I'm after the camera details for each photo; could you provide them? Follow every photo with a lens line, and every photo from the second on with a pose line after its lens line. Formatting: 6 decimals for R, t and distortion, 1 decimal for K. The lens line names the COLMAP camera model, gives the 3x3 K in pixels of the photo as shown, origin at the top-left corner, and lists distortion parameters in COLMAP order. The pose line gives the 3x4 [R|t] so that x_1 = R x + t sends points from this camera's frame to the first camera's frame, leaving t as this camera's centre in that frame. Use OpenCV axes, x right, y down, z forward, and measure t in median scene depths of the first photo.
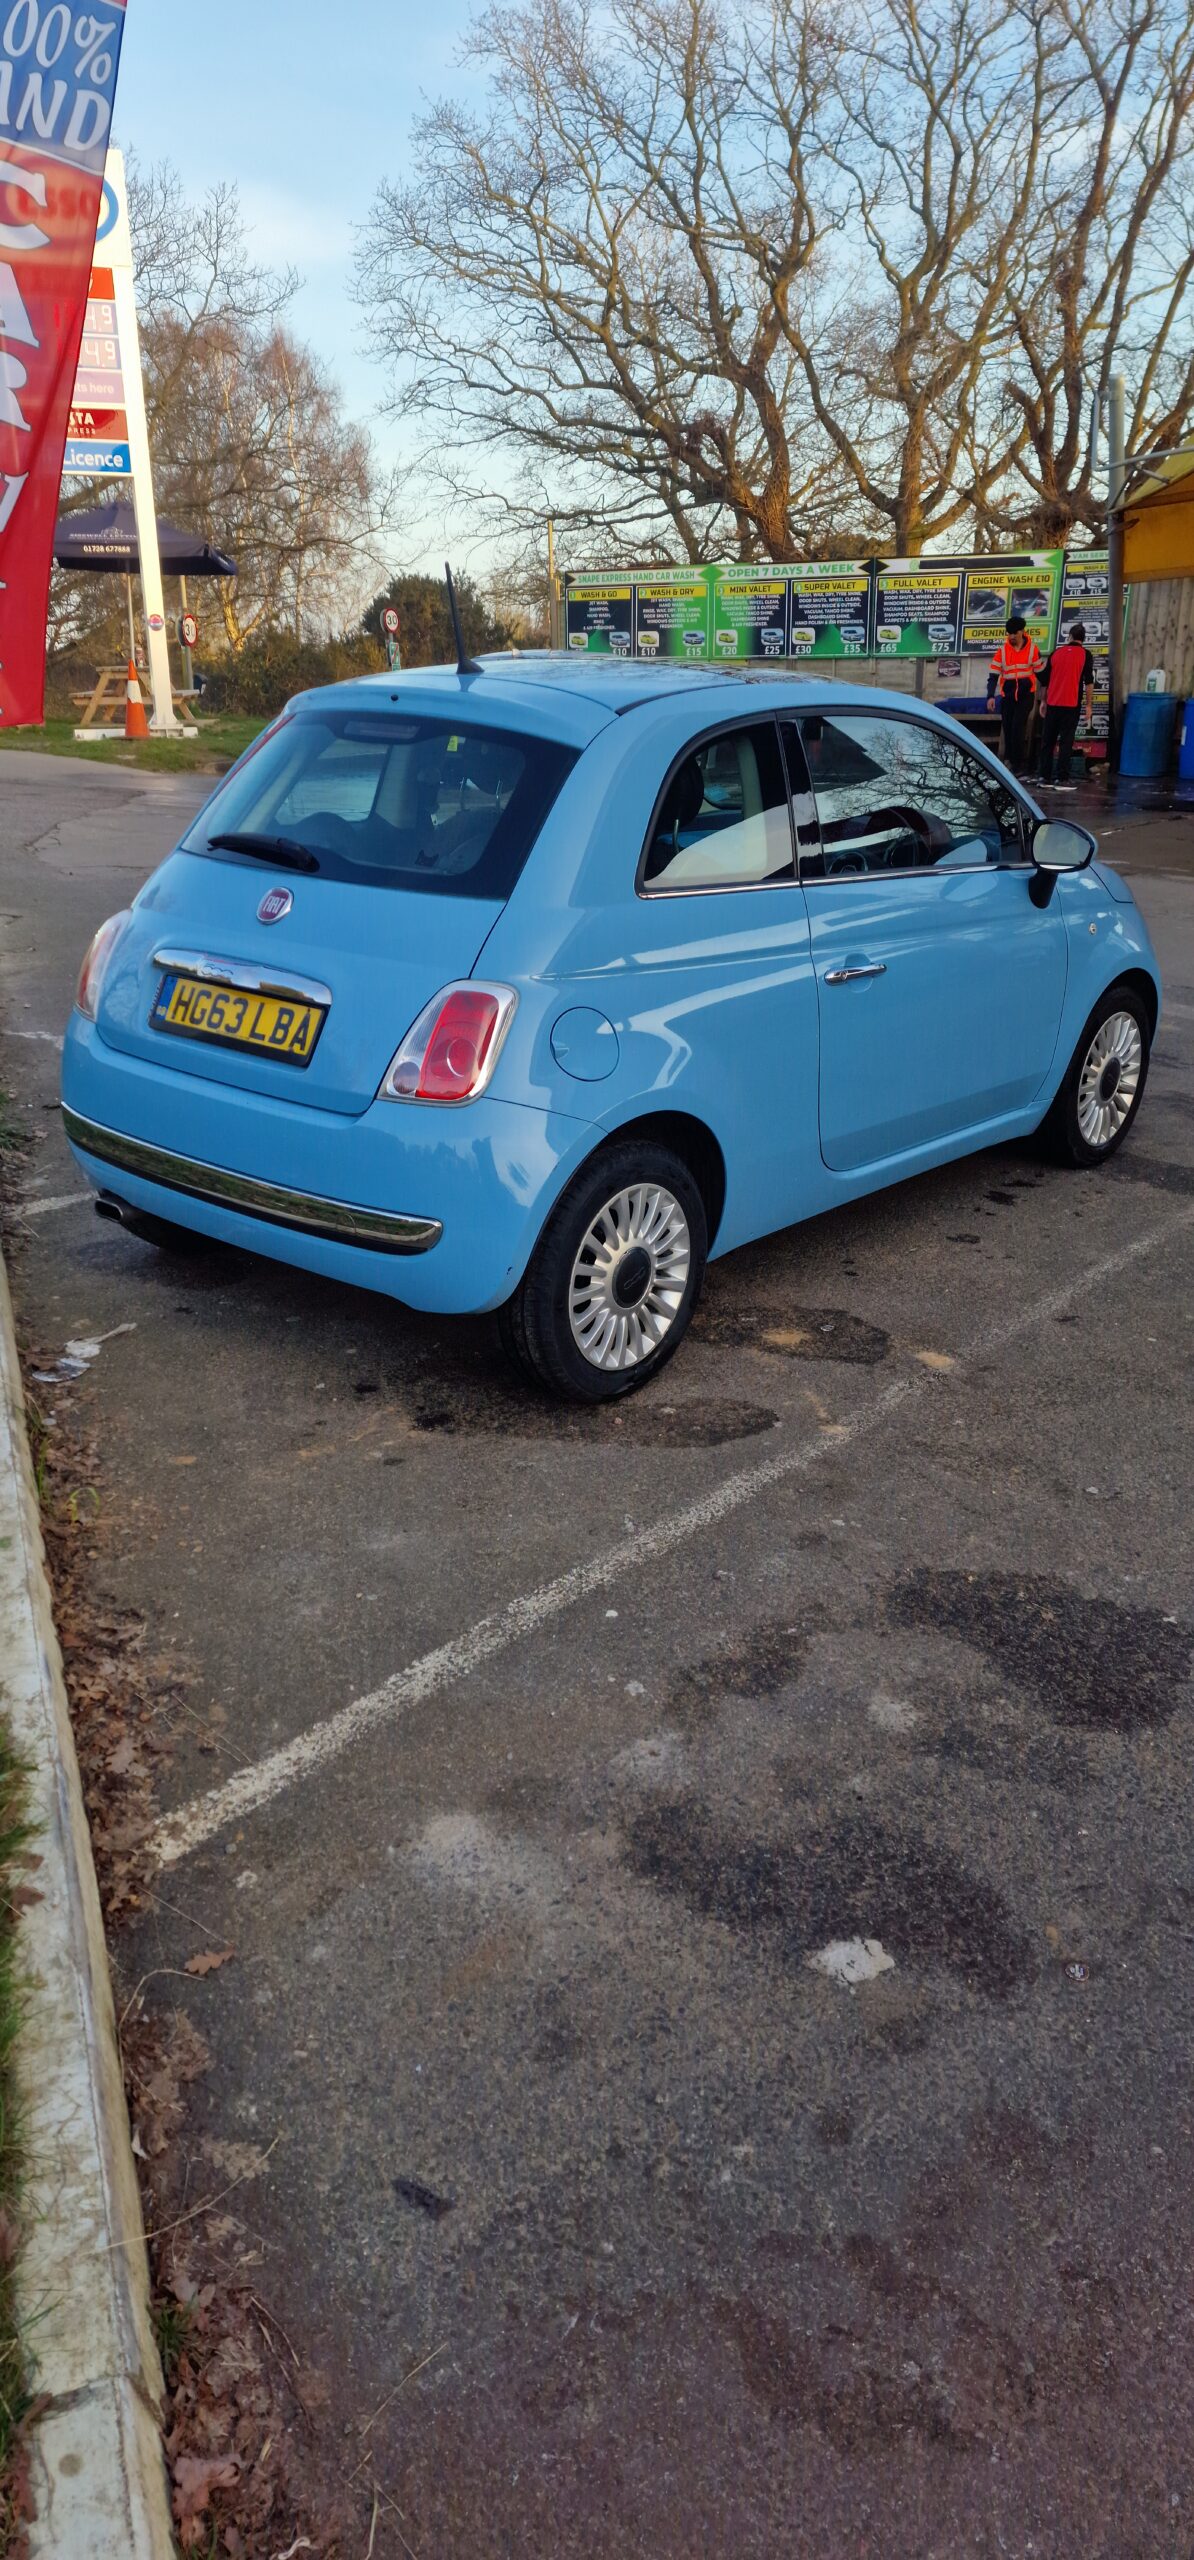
lens RADIAL K [[1638.4, 0, 597.0], [0, 1638.4, 1280.0], [0, 0, 1]] dist [0.043589, -0.000482]
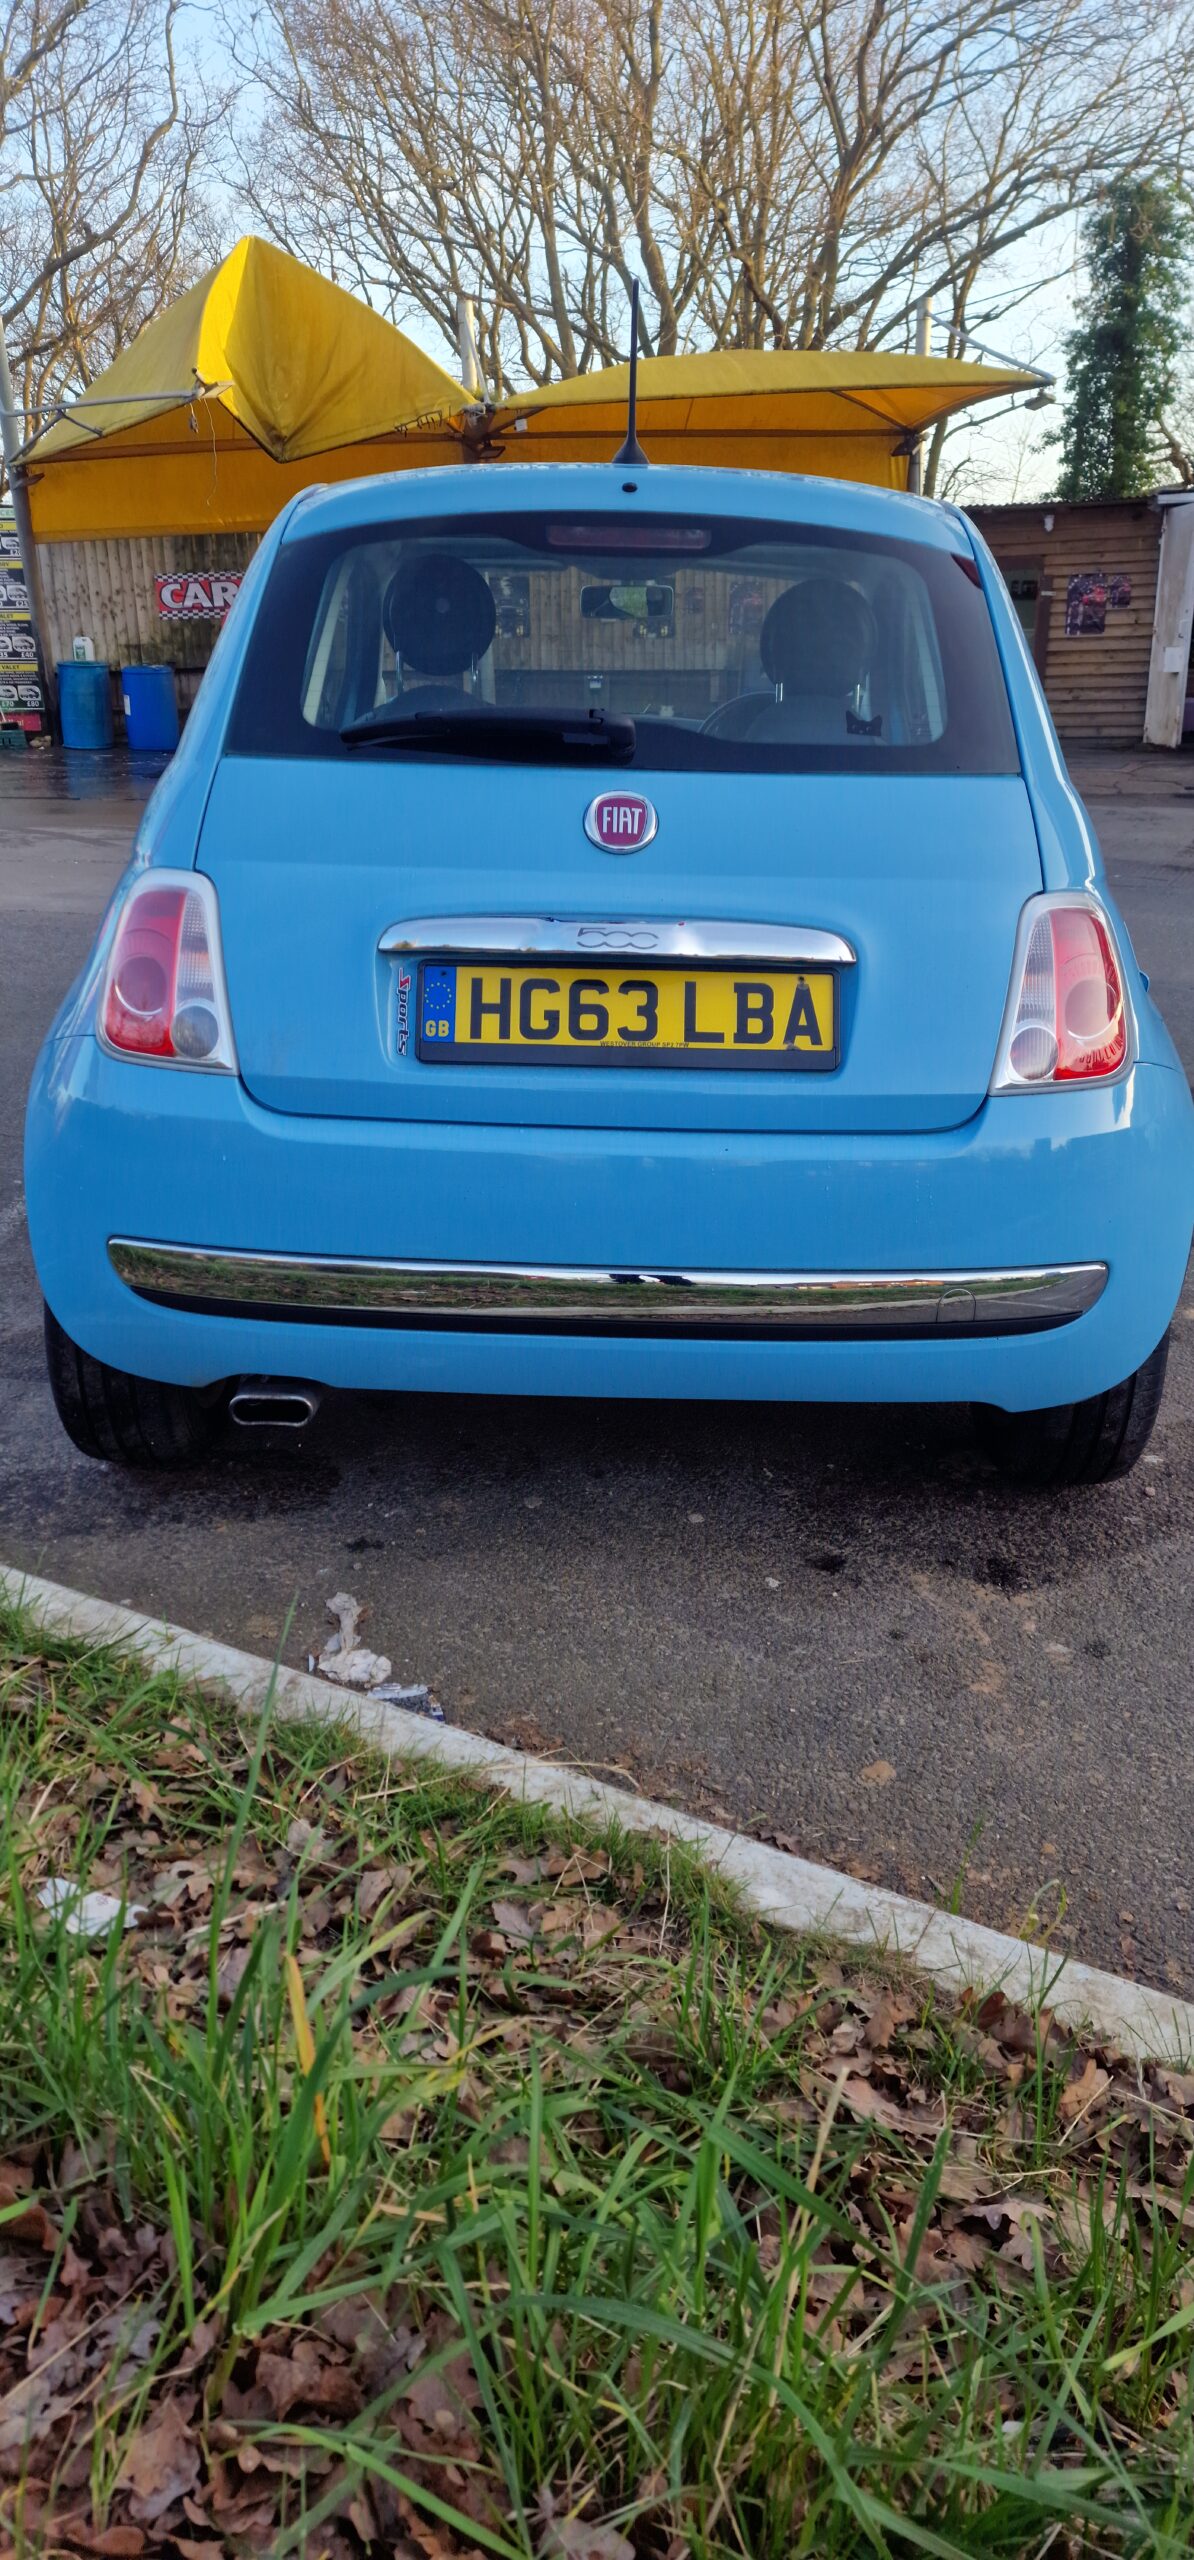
lens RADIAL K [[1638.4, 0, 597.0], [0, 1638.4, 1280.0], [0, 0, 1]] dist [0.043589, -0.000482]
pose [[0.785186, -0.228858, 0.575419, -0.573252], [0.224382, 0.971204, 0.080093, -0.116606], [-0.577179, 0.066226, 0.813928, 0.538829]]
